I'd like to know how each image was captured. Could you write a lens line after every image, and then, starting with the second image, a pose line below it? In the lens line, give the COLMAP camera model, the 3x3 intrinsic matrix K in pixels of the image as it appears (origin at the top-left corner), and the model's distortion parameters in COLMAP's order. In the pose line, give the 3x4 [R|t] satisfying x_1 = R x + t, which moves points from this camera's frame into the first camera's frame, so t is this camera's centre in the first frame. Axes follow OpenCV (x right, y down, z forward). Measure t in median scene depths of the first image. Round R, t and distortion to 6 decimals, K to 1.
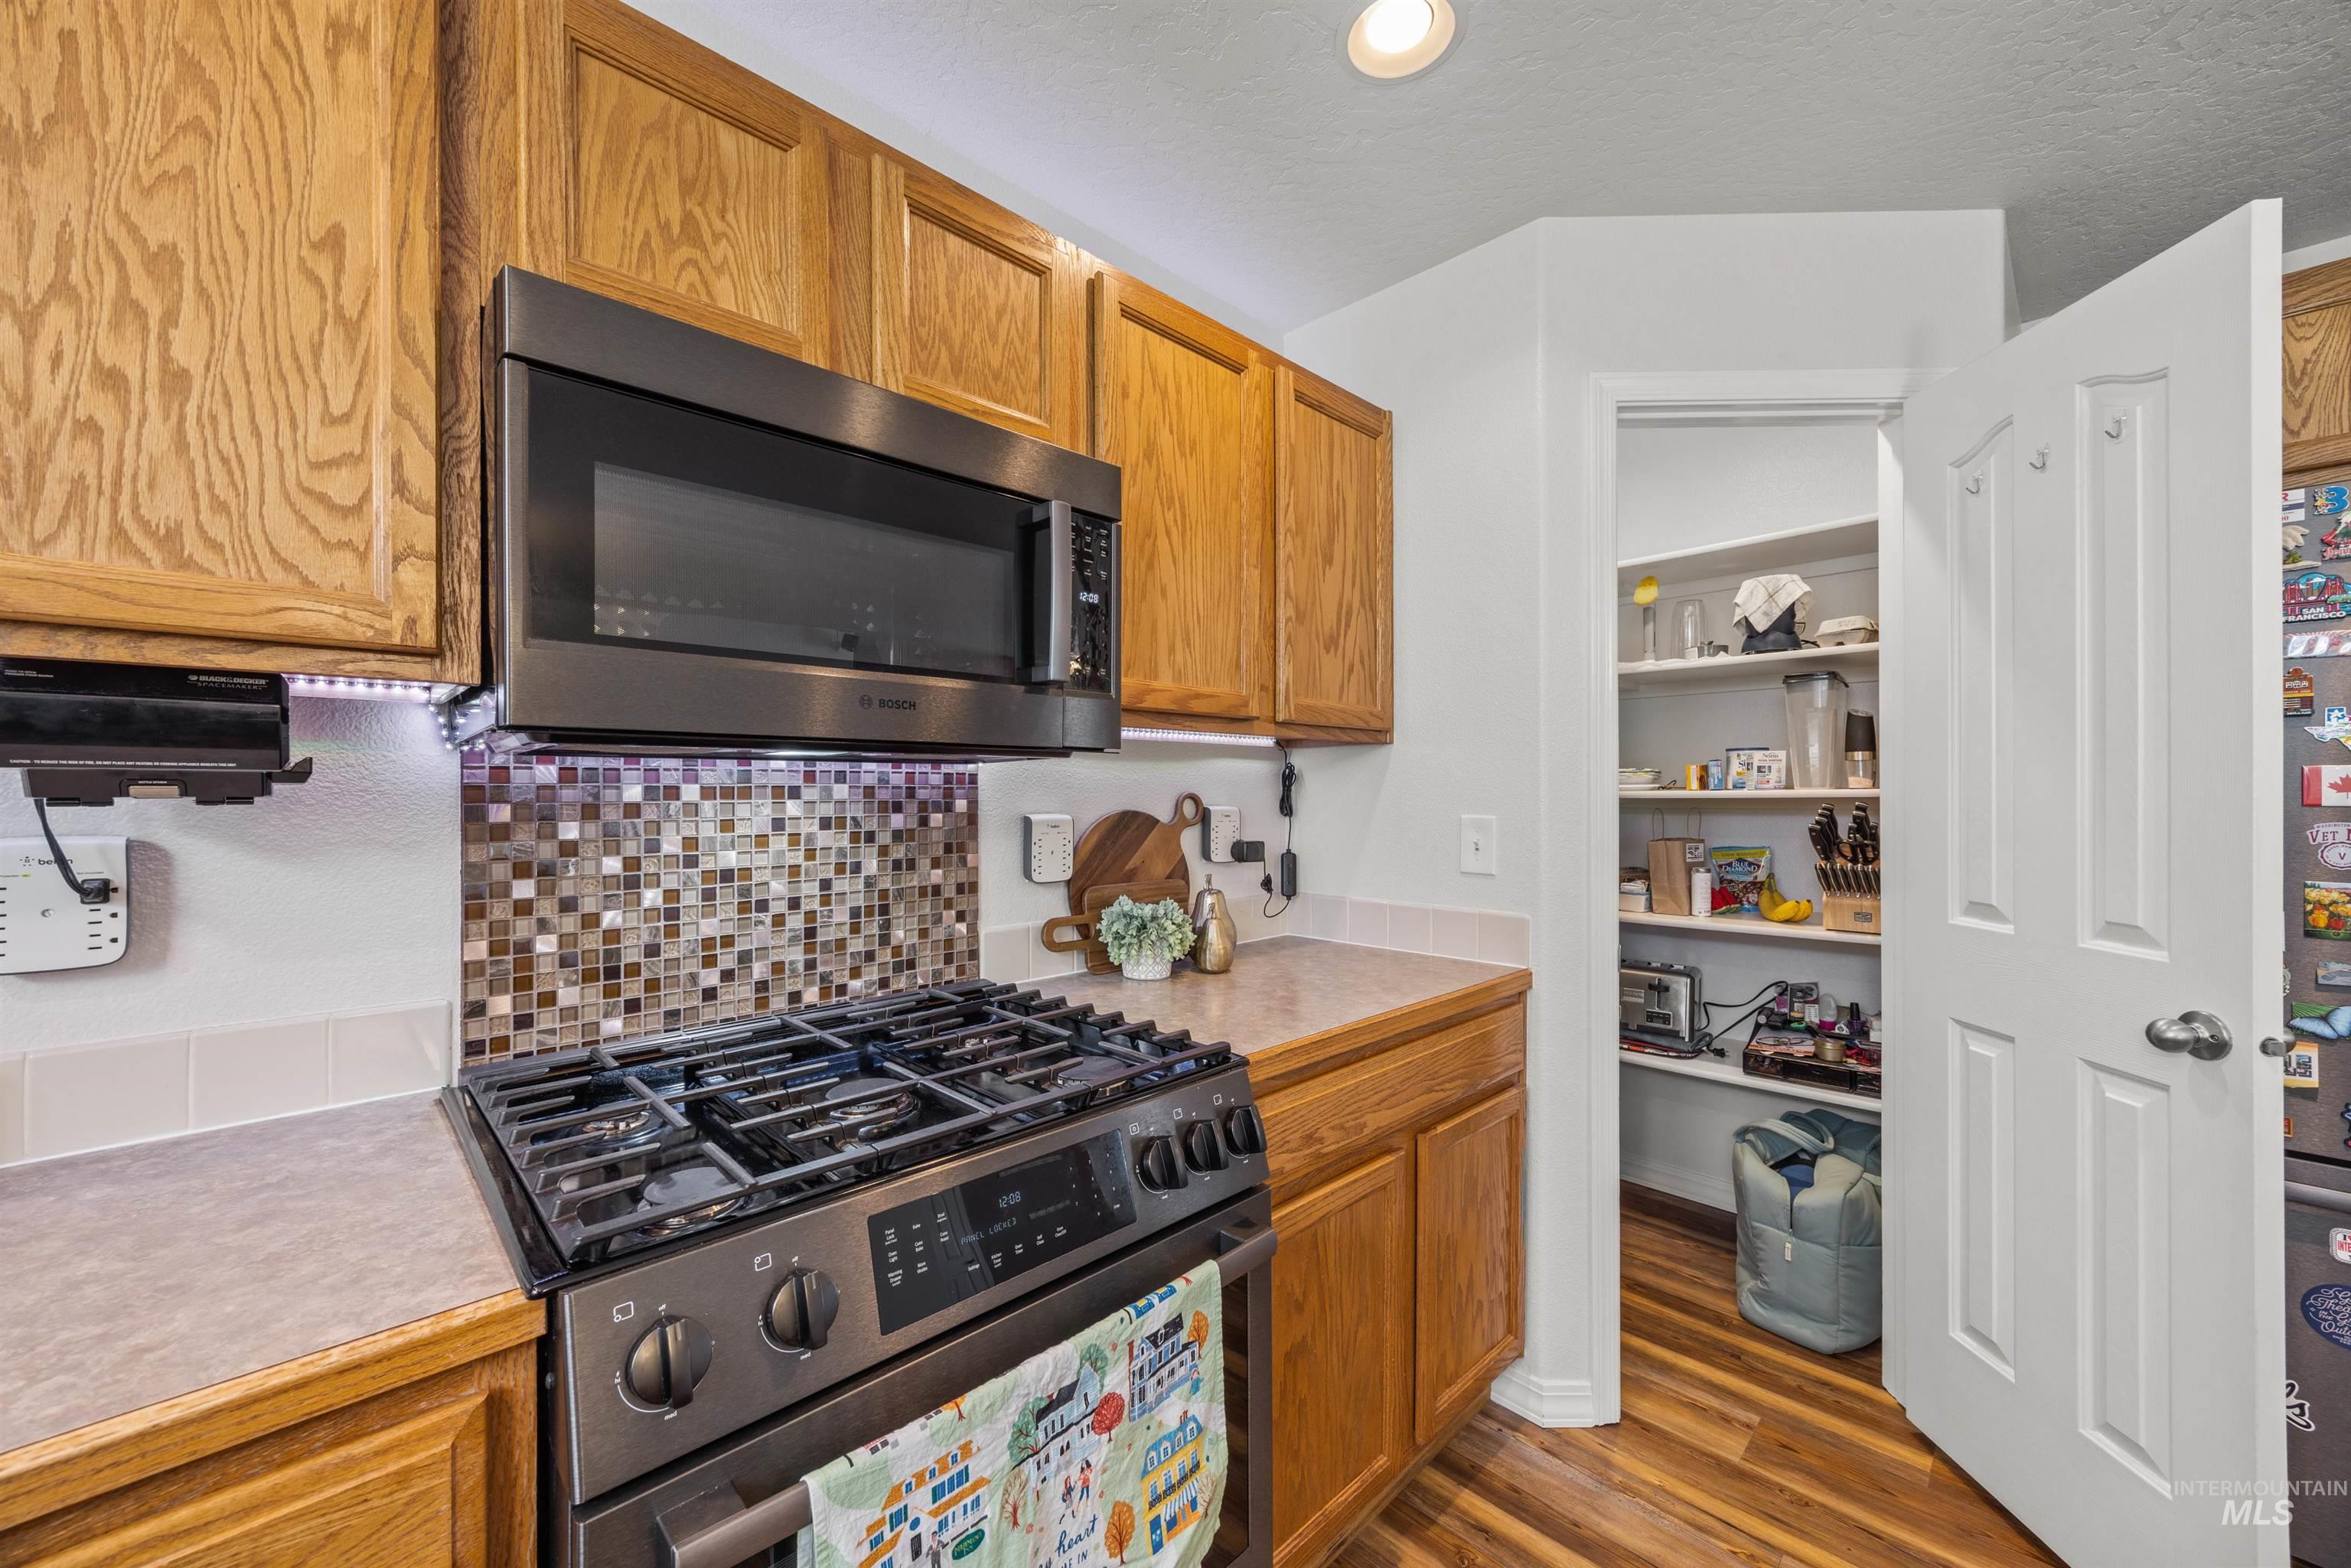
lens RADIAL K [[901.1, 0, 1166.4], [0, 901.1, 788.1], [0, 0, 1]] dist [0.000227, 0.000685]
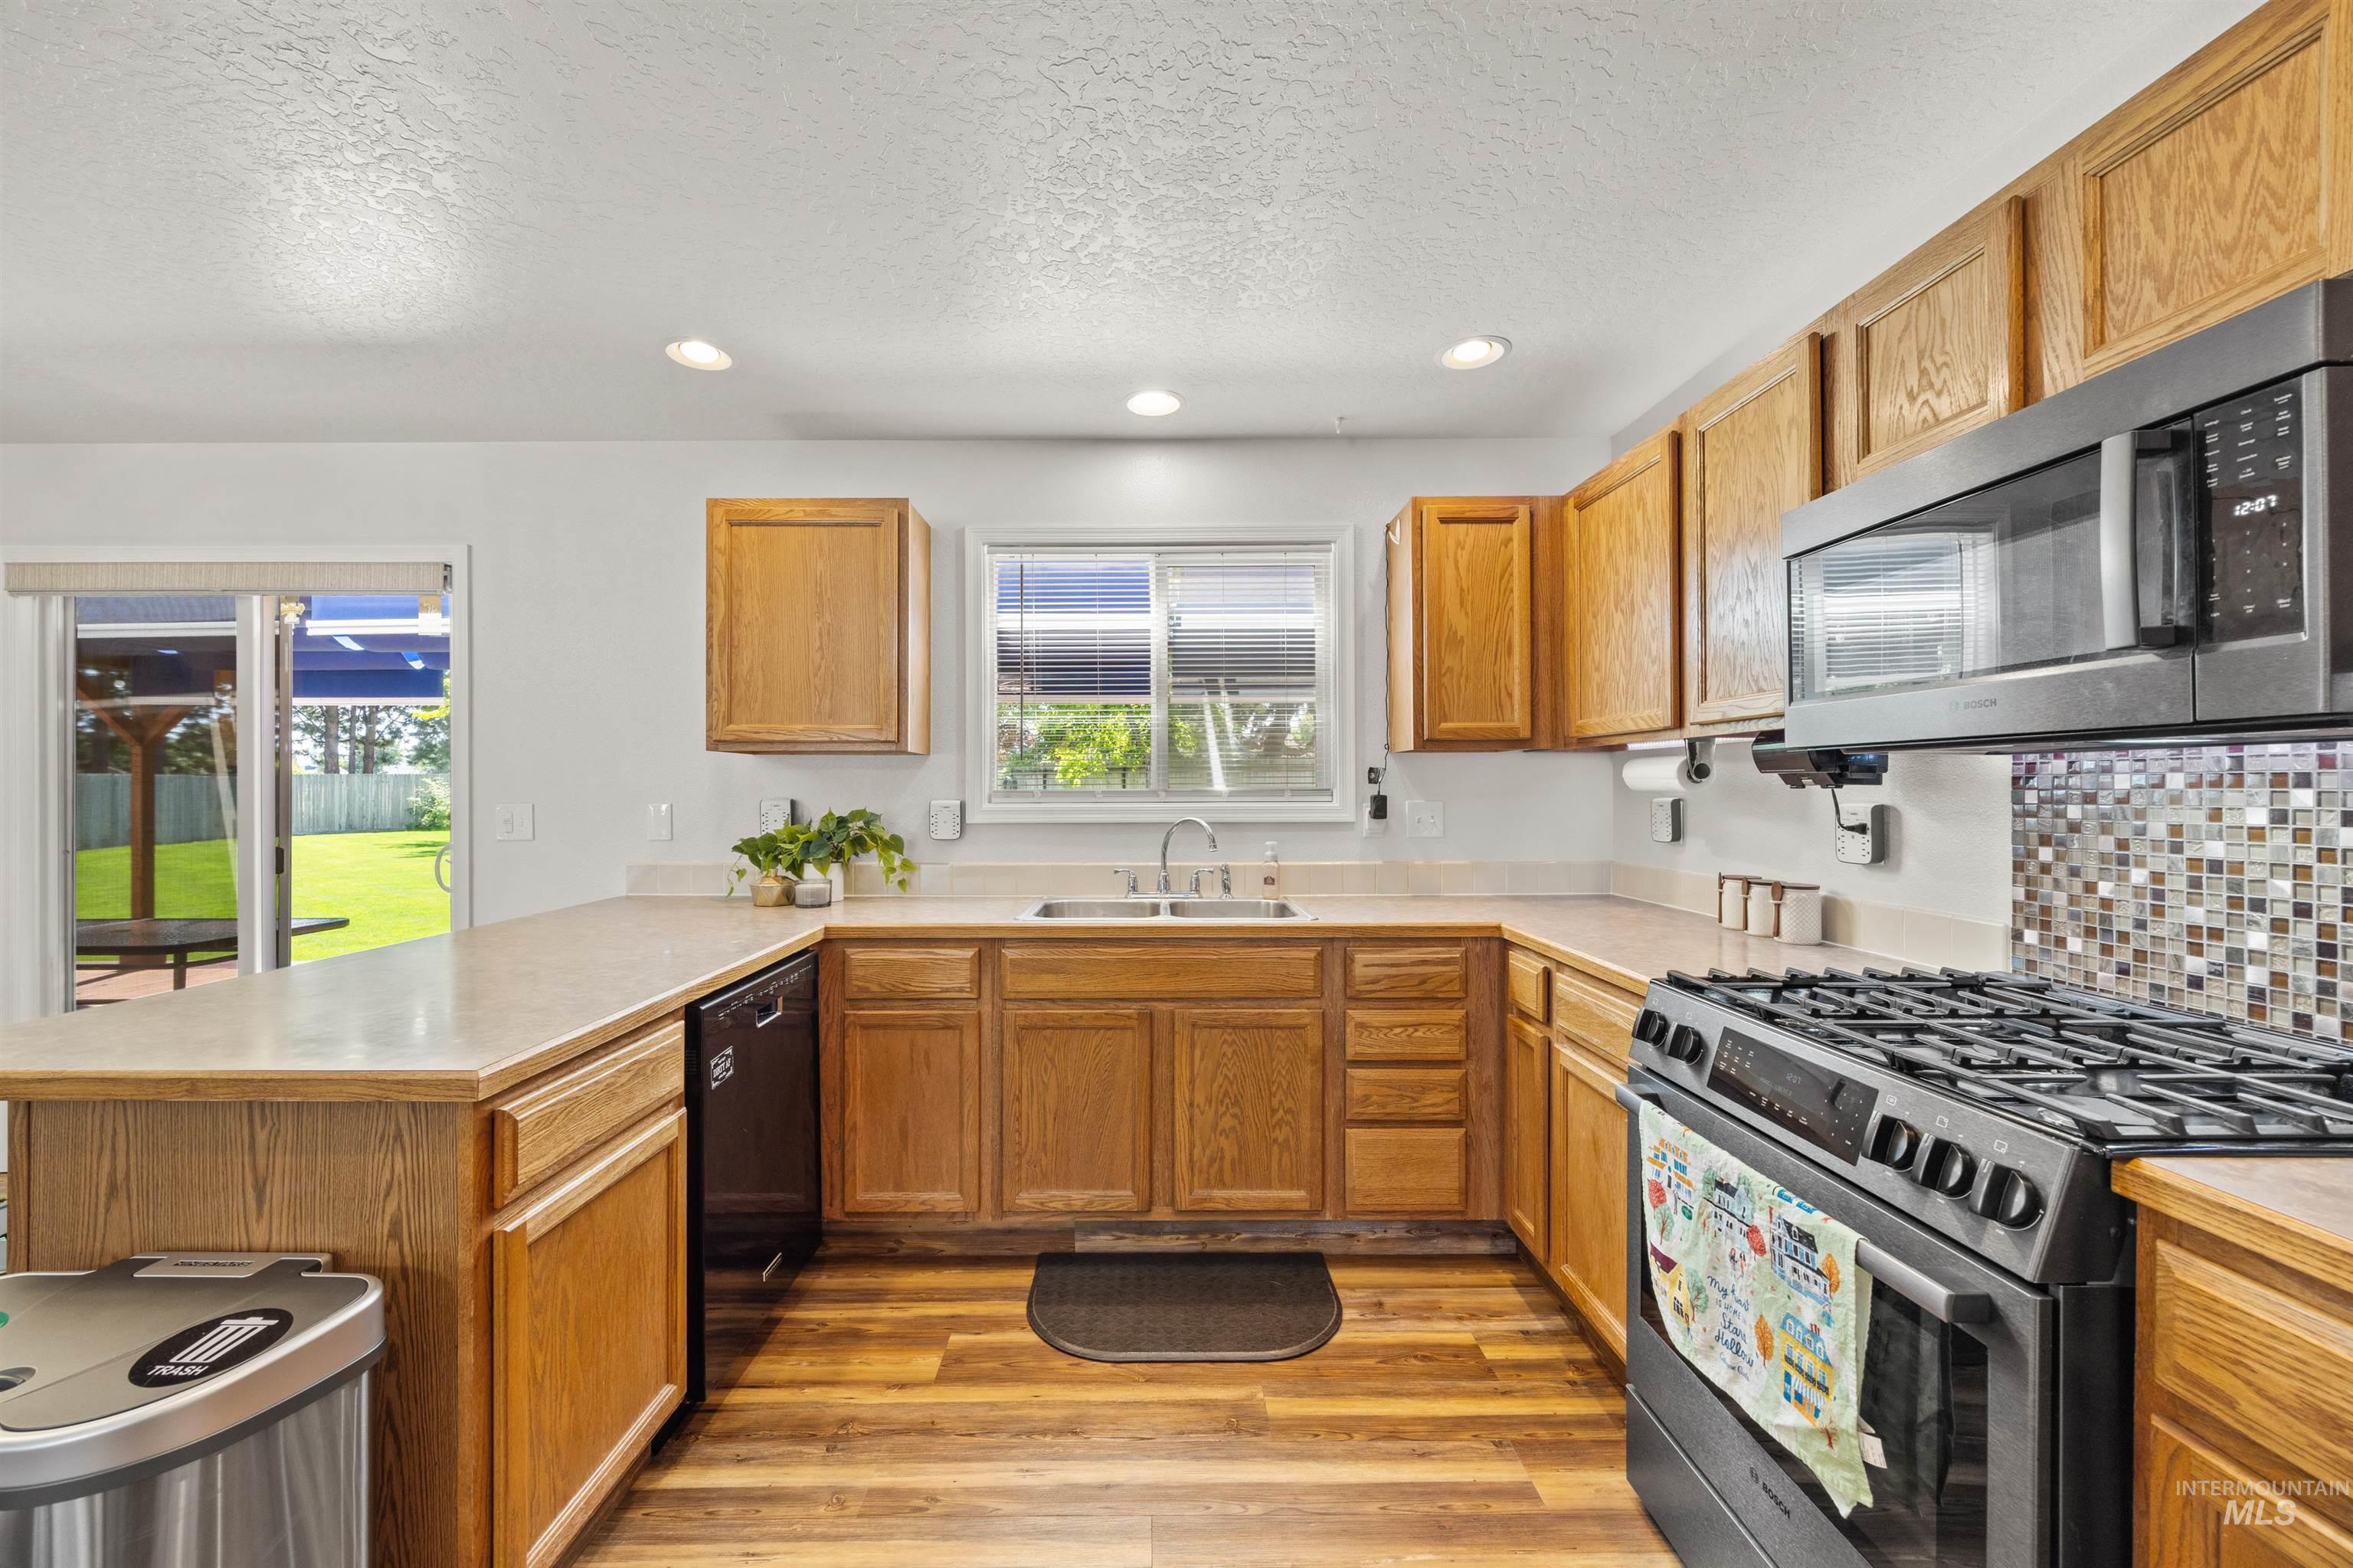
lens RADIAL K [[901.9, 0, 1150.2], [0, 901.9, 791.2], [0, 0, 1]] dist [0.000227, 0.000685]
pose [[-0.694685, 0.005547, -0.719293, 1.029571], [0.006825, 0.999976, 0.001120, 0.007156], [0.719282, -0.004131, -0.694706, 0.862059]]
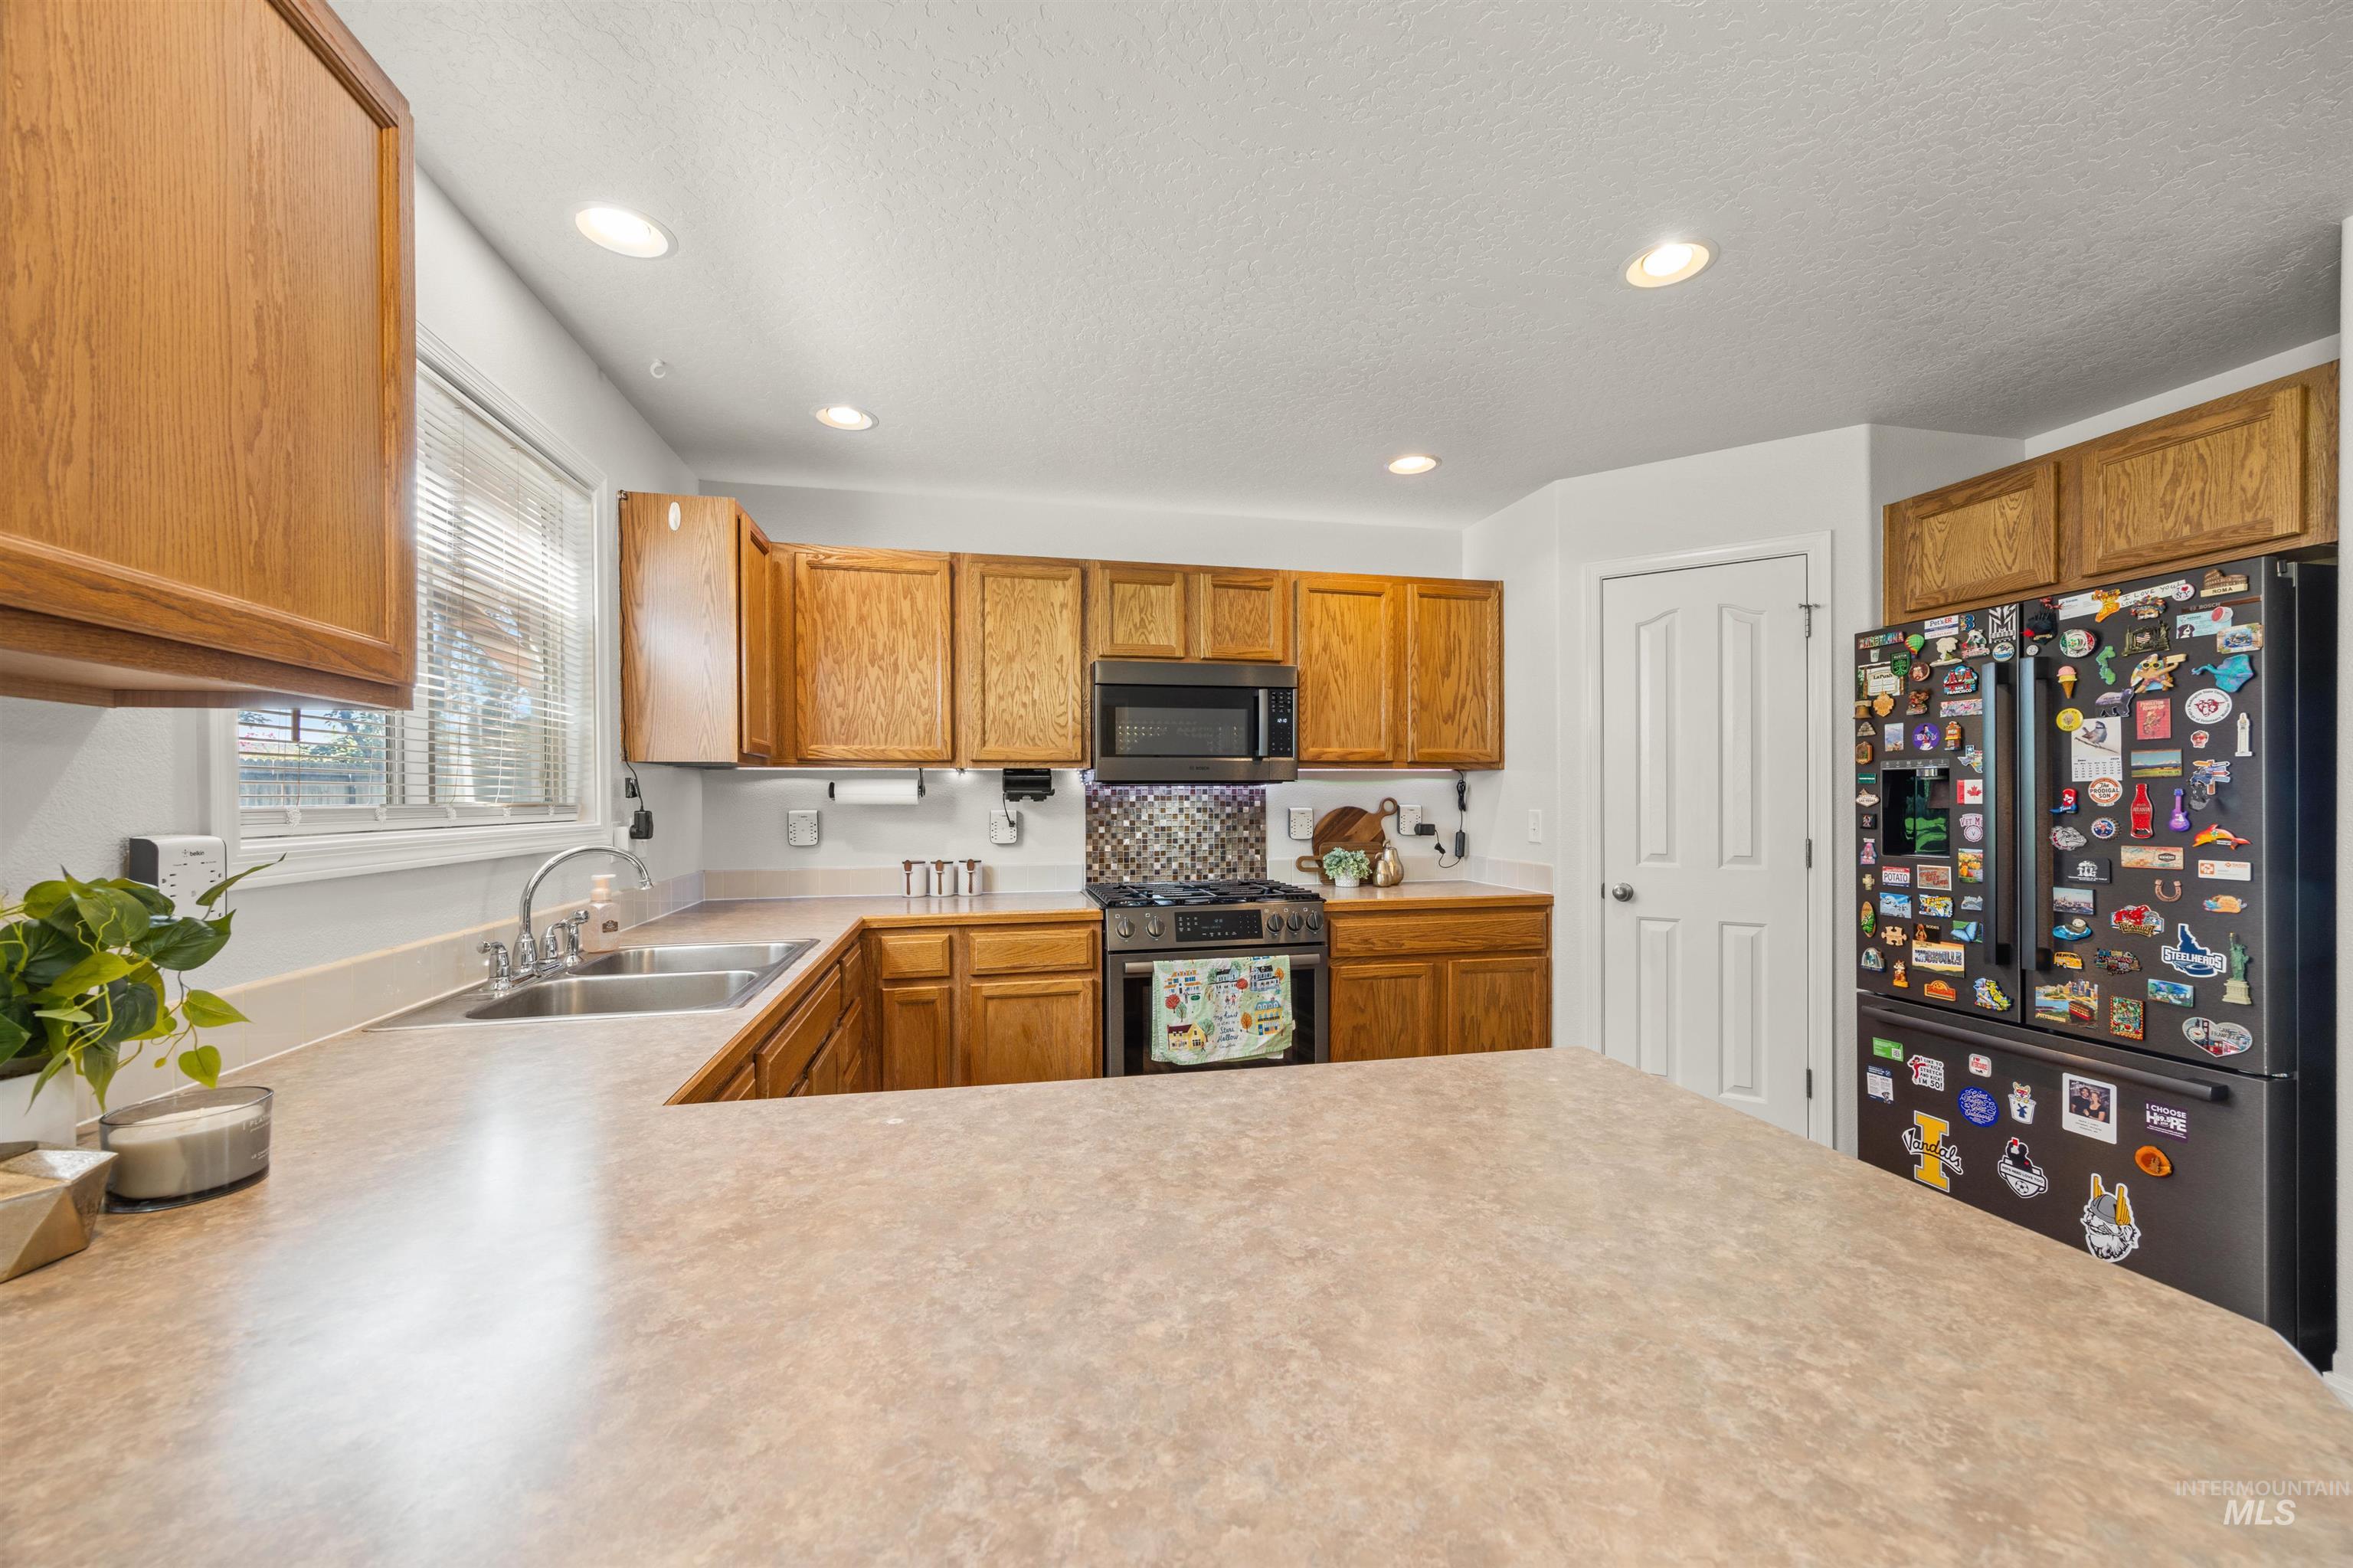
lens RADIAL K [[901.9, 0, 1187.1], [0, 901.9, 804.0], [0, 0, 1]] dist [0.000227, 0.000685]
pose [[0.855220, 0.001447, -0.518263, 0.995062], [0.004933, 0.999928, 0.010931, -0.006633], [0.518241, -0.011905, 0.855152, -1.302837]]
